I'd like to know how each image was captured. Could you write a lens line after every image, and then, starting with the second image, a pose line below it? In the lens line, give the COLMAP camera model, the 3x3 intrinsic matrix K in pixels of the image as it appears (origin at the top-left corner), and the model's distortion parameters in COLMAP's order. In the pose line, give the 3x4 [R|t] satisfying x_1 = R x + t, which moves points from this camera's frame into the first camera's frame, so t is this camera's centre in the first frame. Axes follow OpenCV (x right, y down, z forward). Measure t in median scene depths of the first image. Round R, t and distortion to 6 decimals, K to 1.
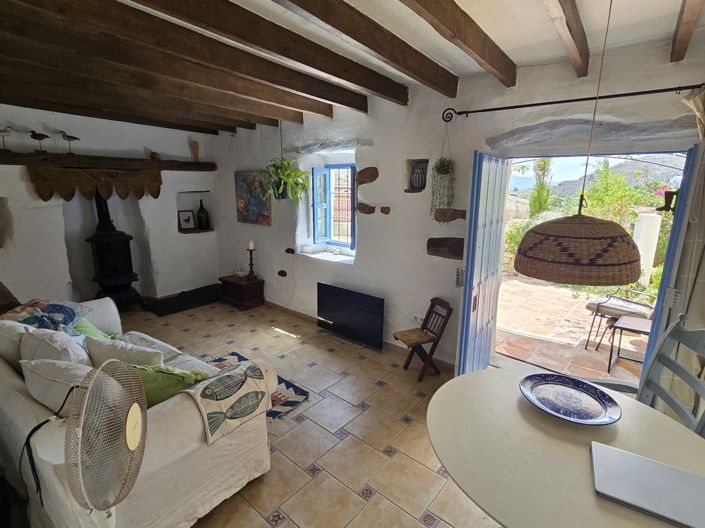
lens RADIAL K [[345.3, 0, 352.2], [0, 345.3, 265.9], [0, 0, 1]] dist [-0.001583, -0.000071]
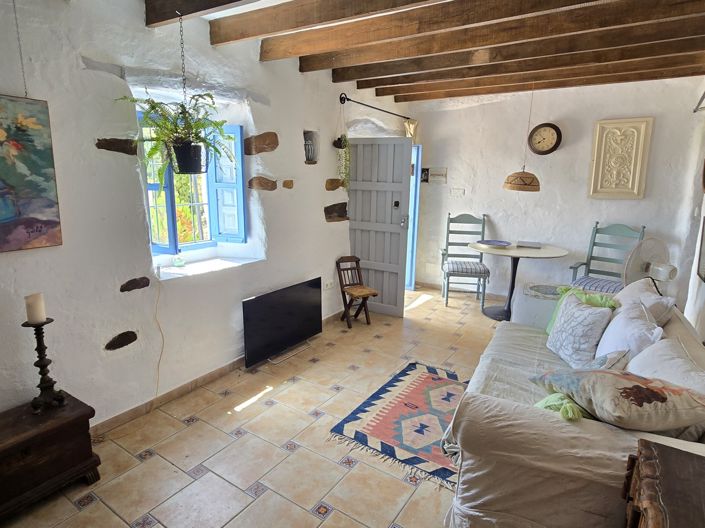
lens RADIAL K [[412.1, 0, 352.1], [0, 412.1, 260.4], [0, 0, 1]] dist [0.005143, -0.000157]
pose [[-0.112662, -0.217677, 0.969497, -0.951368], [0.200149, 0.950738, 0.236724, -0.187493], [-0.973266, 0.220714, -0.063544, 0.924091]]
